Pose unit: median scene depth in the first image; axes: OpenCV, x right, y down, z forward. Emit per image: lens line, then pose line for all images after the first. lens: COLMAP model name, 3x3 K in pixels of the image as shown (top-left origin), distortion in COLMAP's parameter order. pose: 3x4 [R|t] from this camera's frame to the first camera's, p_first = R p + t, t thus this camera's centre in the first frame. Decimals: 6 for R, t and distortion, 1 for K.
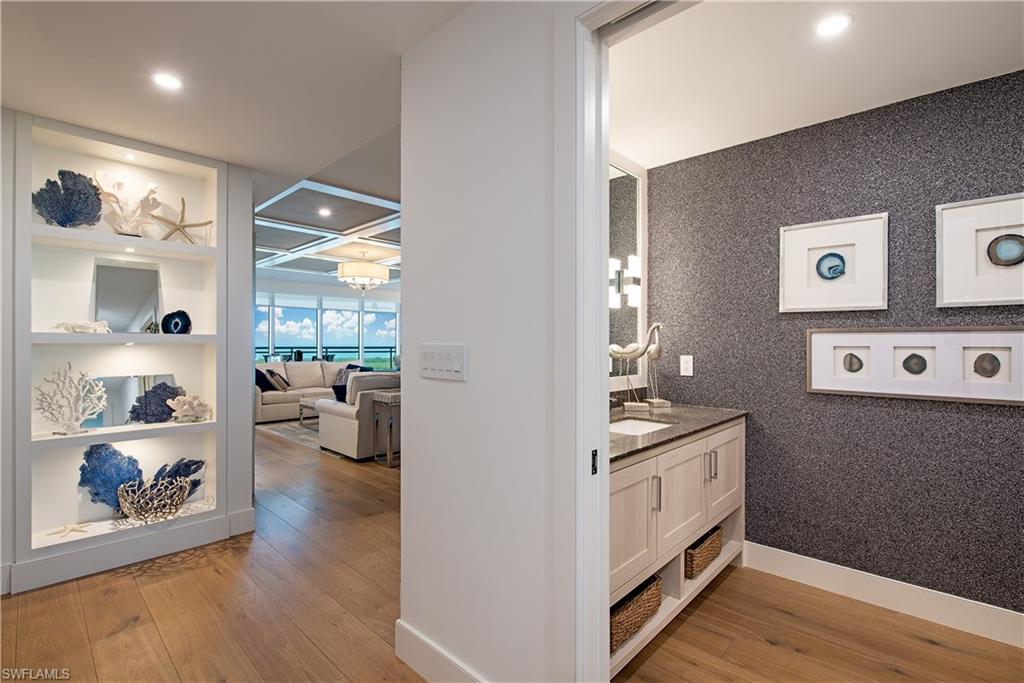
lens RADIAL K [[463.7, 0, 512.3], [0, 463.7, 341.8], [0, 0, 1]] dist [-0.002170, -0.000122]
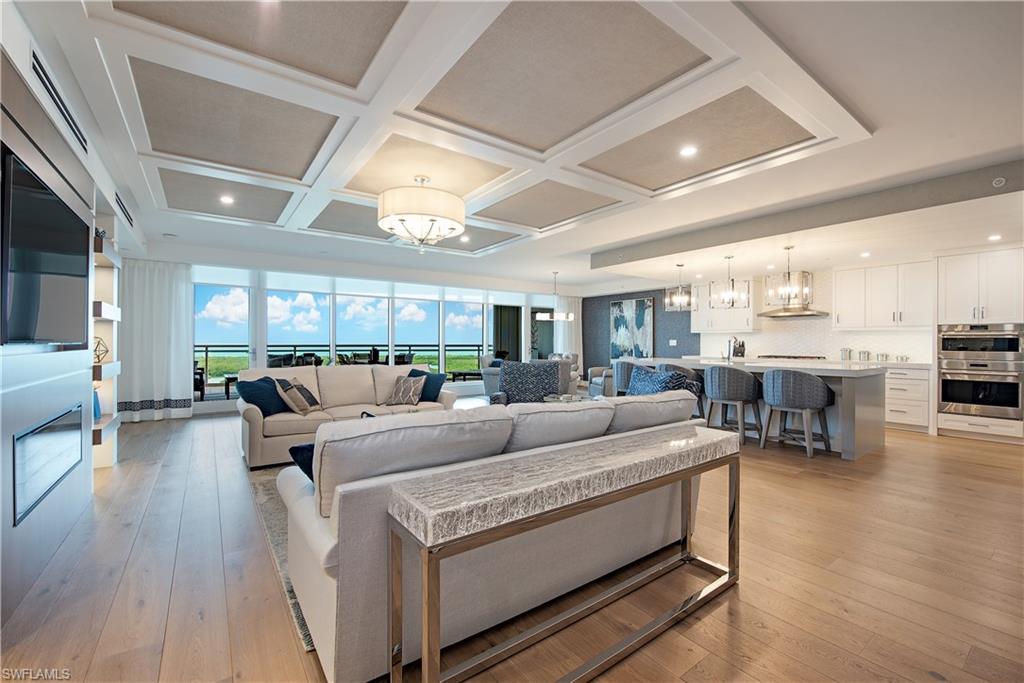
lens RADIAL K [[422.9, 0, 512.2], [0, 422.9, 340.8], [0, 0, 1]] dist [-0.000993, -0.000120]
pose [[0.982881, 0.002313, -0.184227, -0.076826], [-0.002354, 0.999997, -0.000004, 0.004578], [0.184226, 0.000438, 0.982884, 0.347801]]
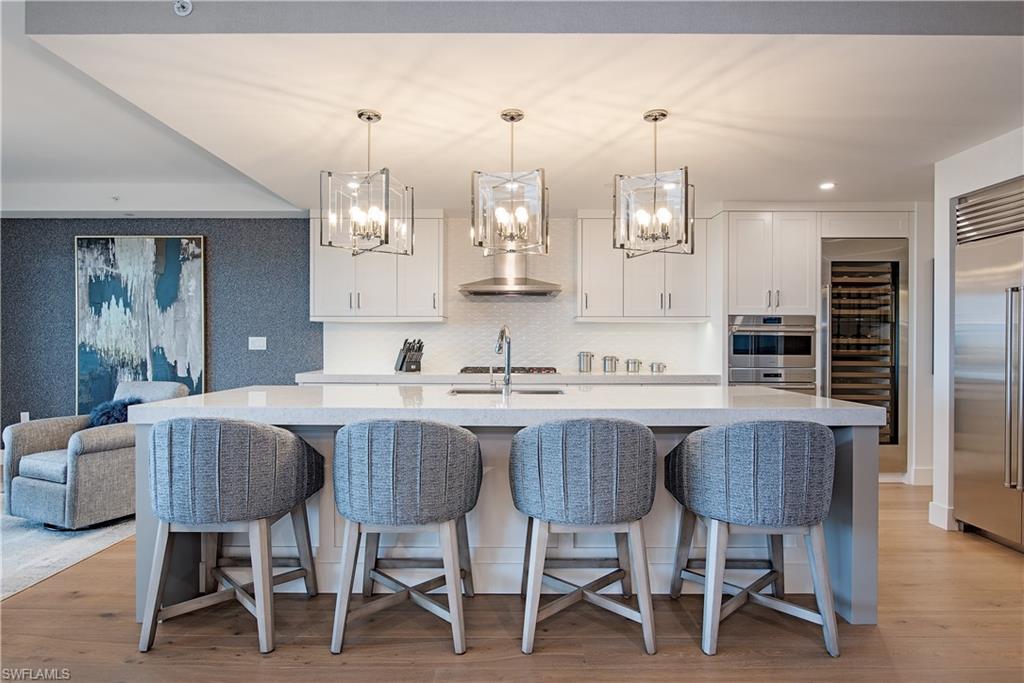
lens RADIAL K [[564.6, 0, 512.9], [0, 564.6, 340.8], [0, 0, 1]] dist [-0.002791, -0.000179]
pose [[0.729608, 0.001643, 0.683863, -0.104895], [-0.002899, 0.999996, 0.000691, 0.004481], [-0.683859, -0.002486, 0.729610, 1.061665]]
